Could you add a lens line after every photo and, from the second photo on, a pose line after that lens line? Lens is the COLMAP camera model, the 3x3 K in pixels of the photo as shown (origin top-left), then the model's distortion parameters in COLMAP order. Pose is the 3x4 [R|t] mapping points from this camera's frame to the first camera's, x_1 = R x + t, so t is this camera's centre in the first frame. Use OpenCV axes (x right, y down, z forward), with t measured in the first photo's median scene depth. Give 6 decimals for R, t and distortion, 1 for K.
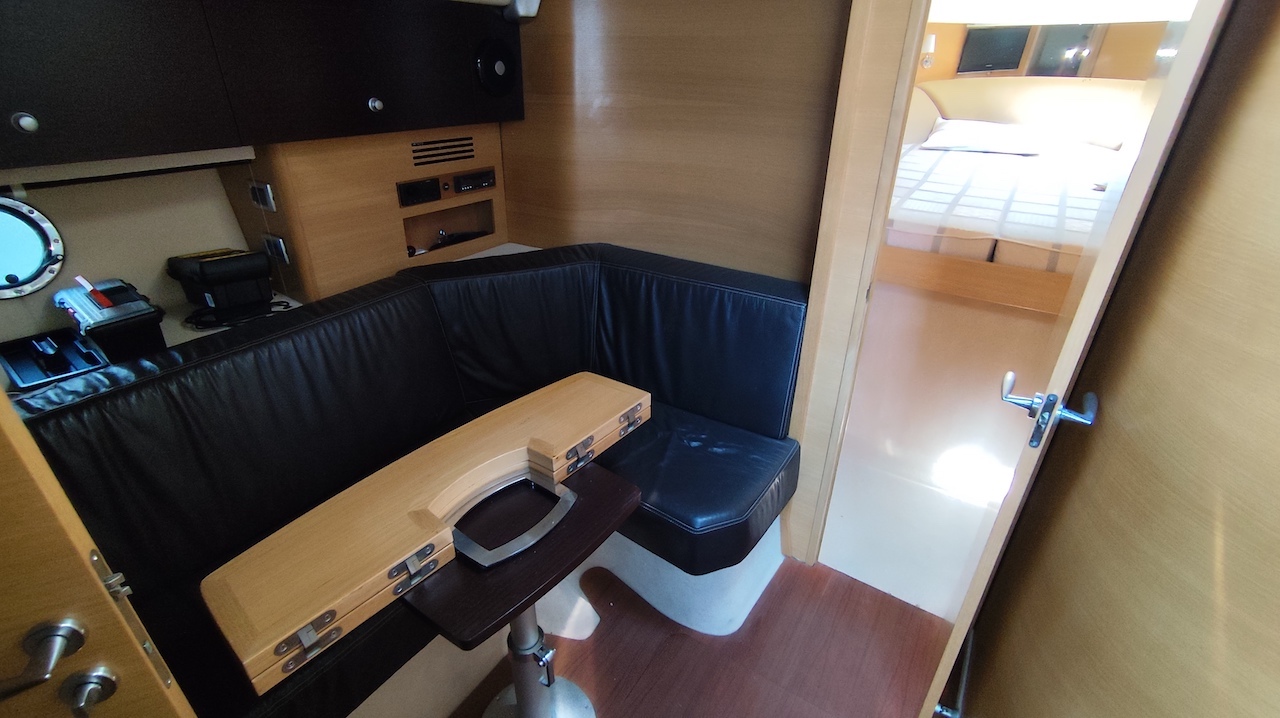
lens RADIAL K [[591.0, 0, 635.8], [0, 591.0, 353.4], [0, 0, 1]] dist [-0.033946, 0.015431]
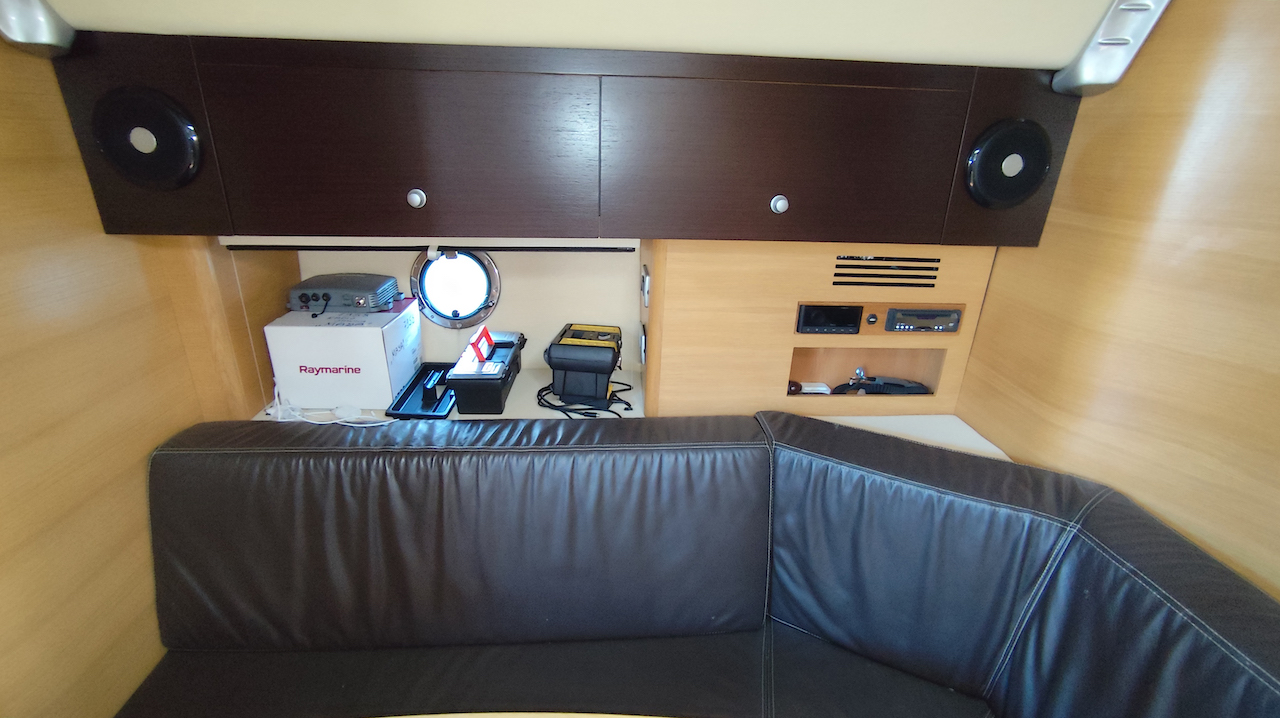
lens RADIAL K [[591.0, 0, 635.8], [0, 591.0, 353.4], [0, 0, 1]] dist [-0.033946, 0.015431]
pose [[0.610760, 0.288731, -0.737297, 0.037521], [-0.368558, 0.927792, 0.058025, -0.189182], [0.700812, 0.236297, 0.673072, 0.347566]]
